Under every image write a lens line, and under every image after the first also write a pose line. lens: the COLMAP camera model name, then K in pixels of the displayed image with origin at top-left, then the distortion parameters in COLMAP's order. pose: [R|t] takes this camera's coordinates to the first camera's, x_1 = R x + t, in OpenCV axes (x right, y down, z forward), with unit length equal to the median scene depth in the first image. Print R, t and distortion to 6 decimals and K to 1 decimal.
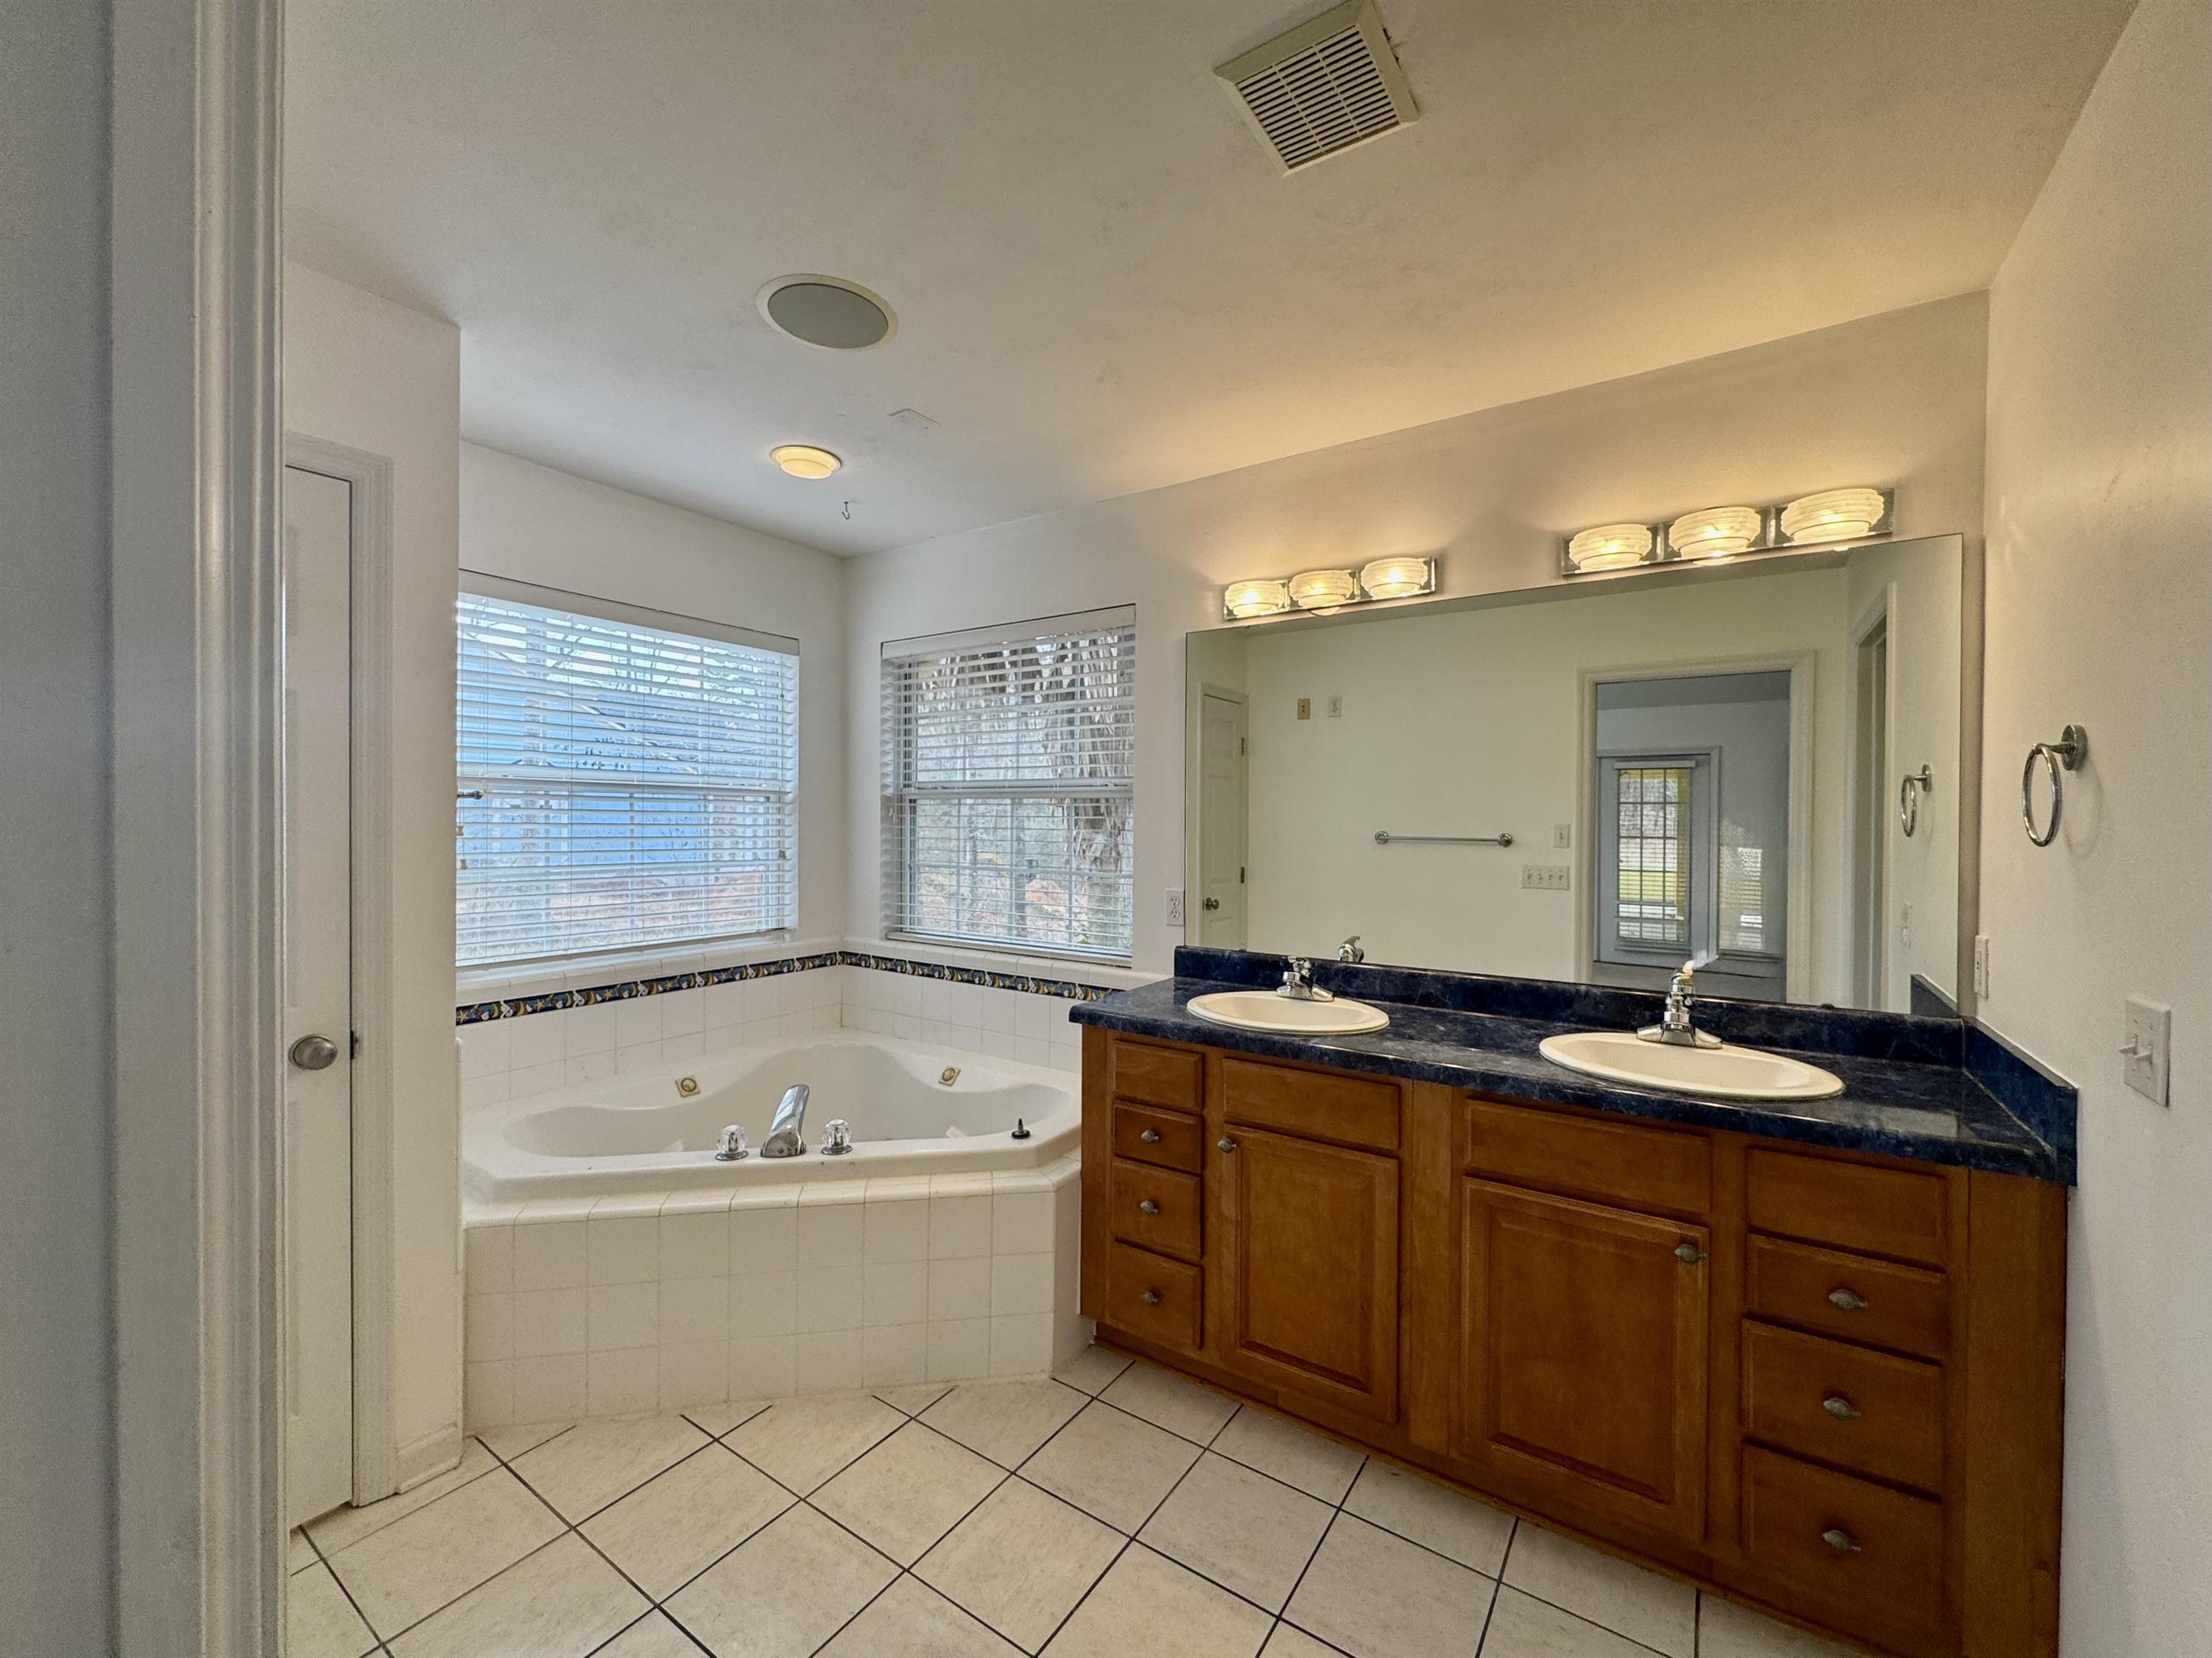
lens RADIAL K [[888.6, 0, 1106.0], [0, 888.6, 829.0], [0, 0, 1]] dist [0.000087, -0.000020]
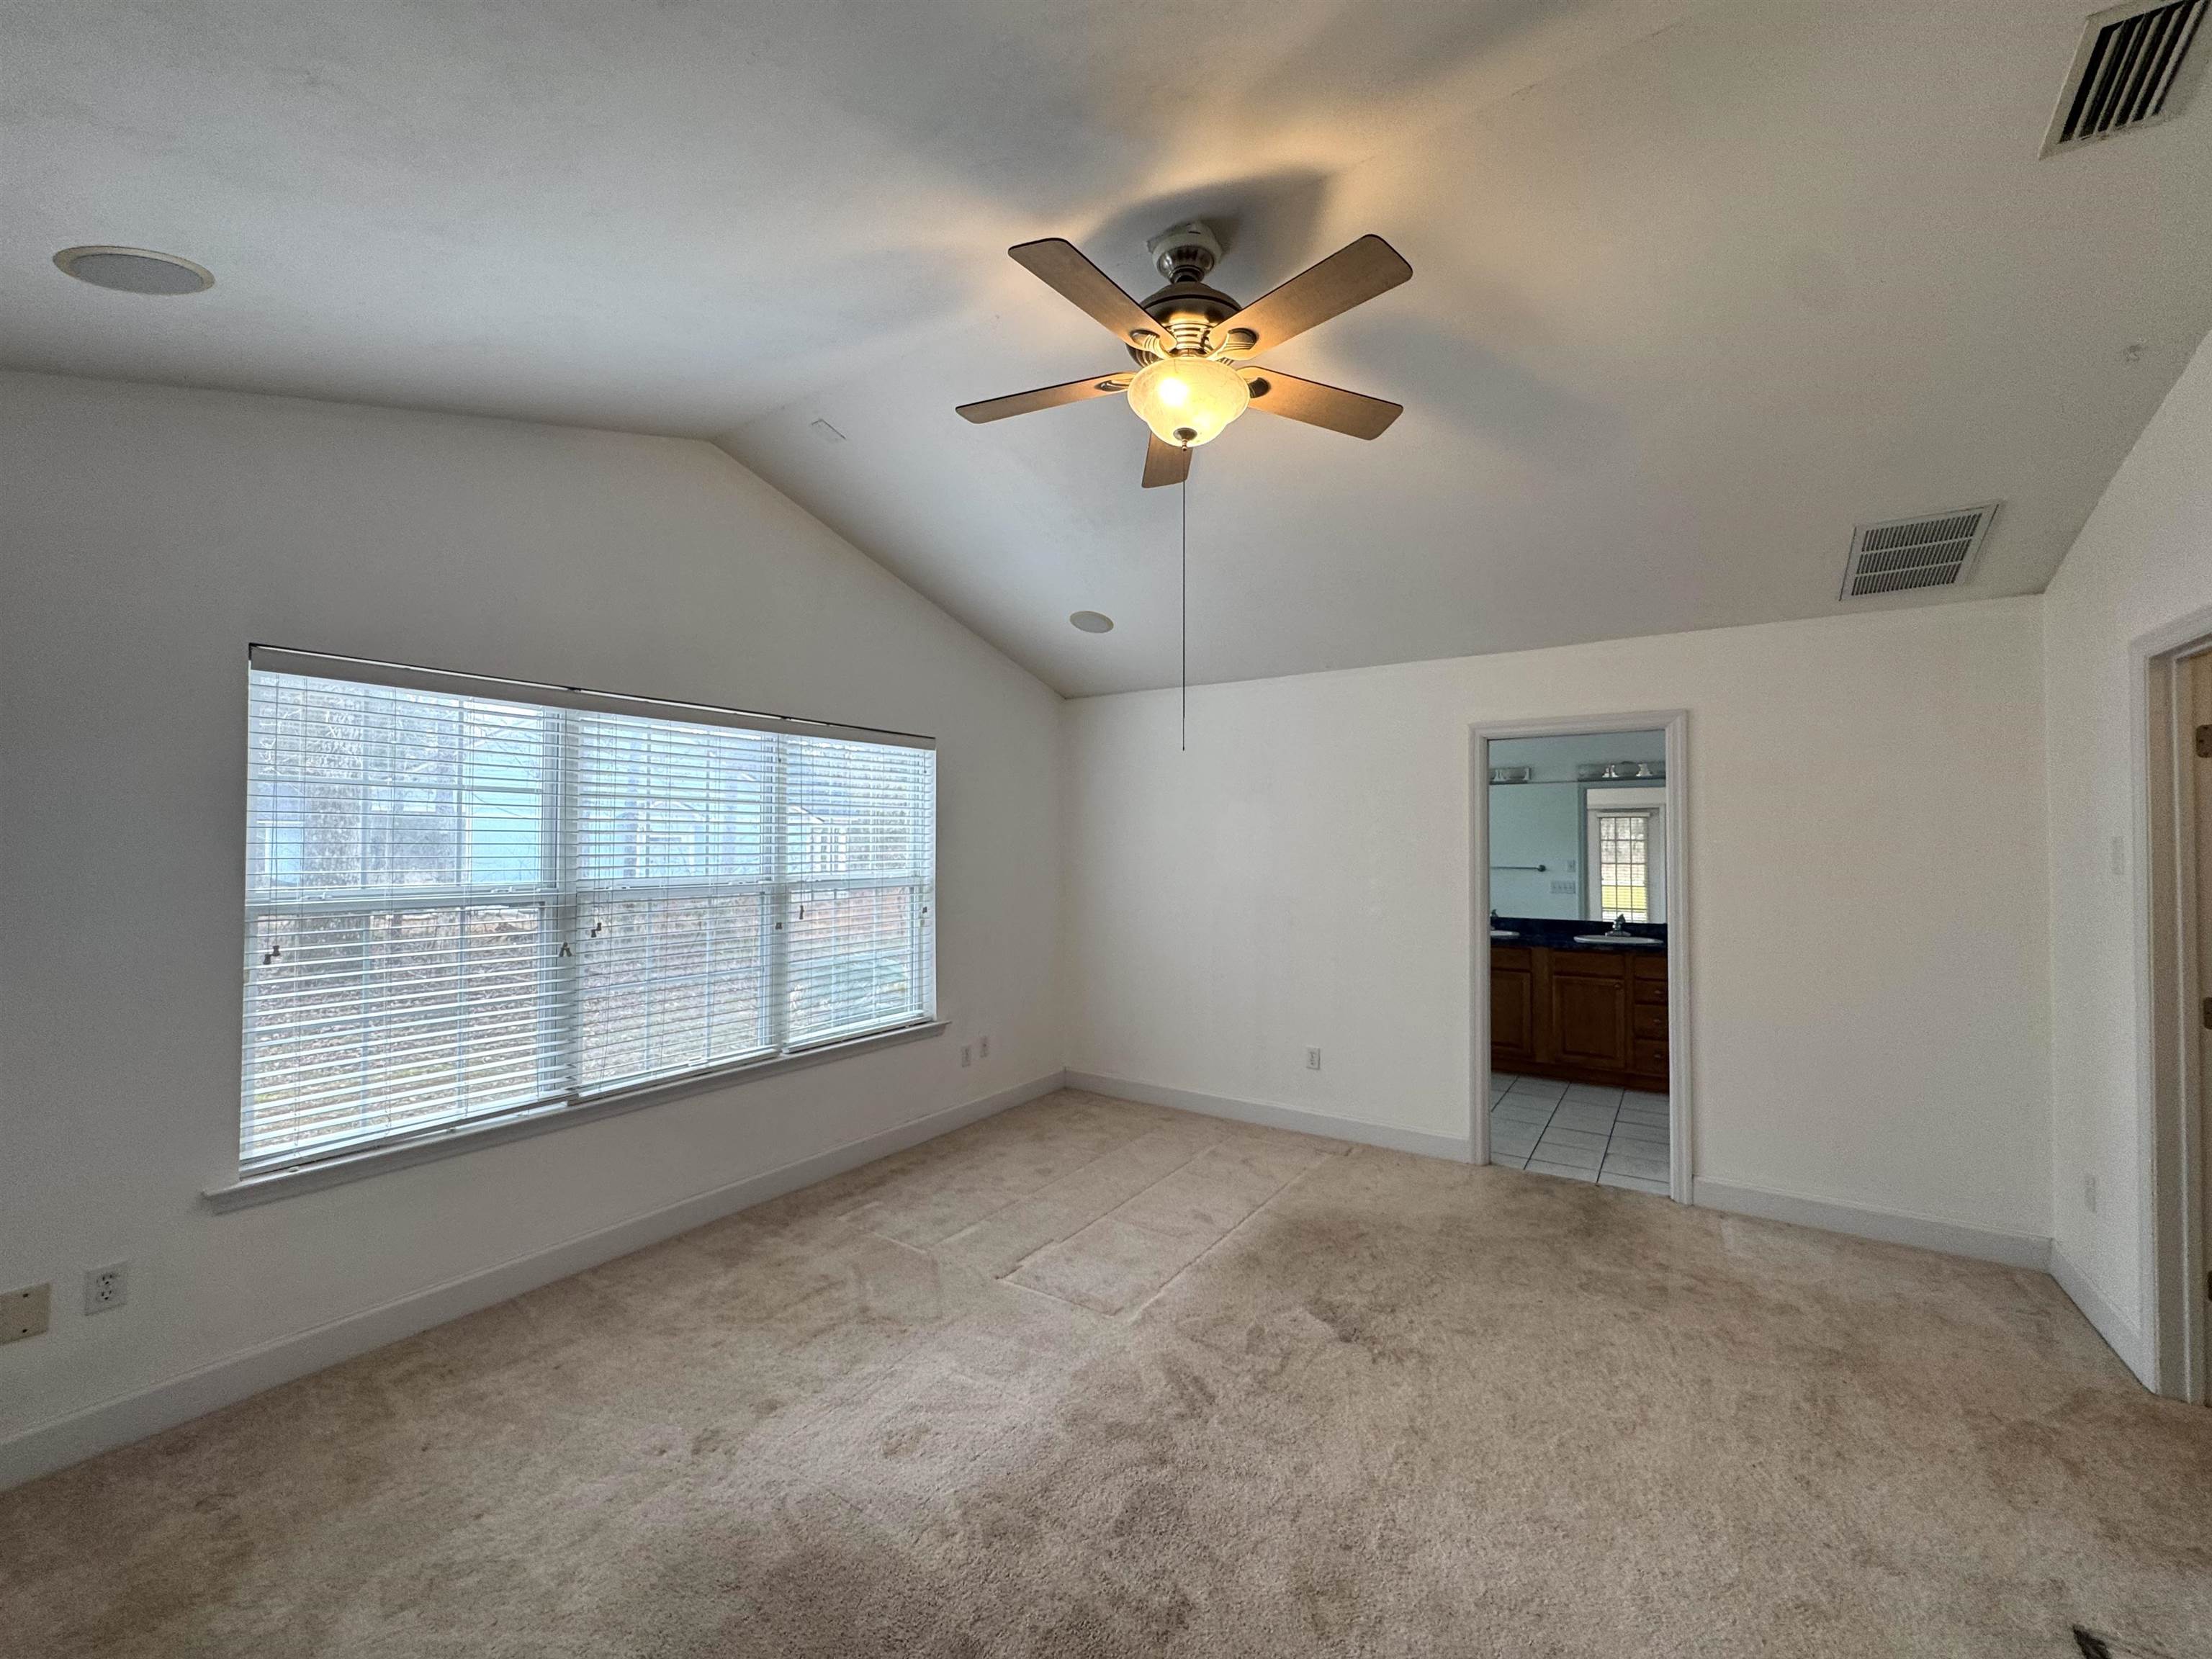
lens RADIAL K [[888.7, 0, 1106.0], [0, 888.7, 829.5], [0, 0, 1]] dist [0.000087, -0.000020]
pose [[0.999897, -0.004234, 0.013732, -1.228221], [0.004584, 0.999664, -0.025517, -0.061810], [-0.013619, 0.025577, 0.999580, -2.163064]]
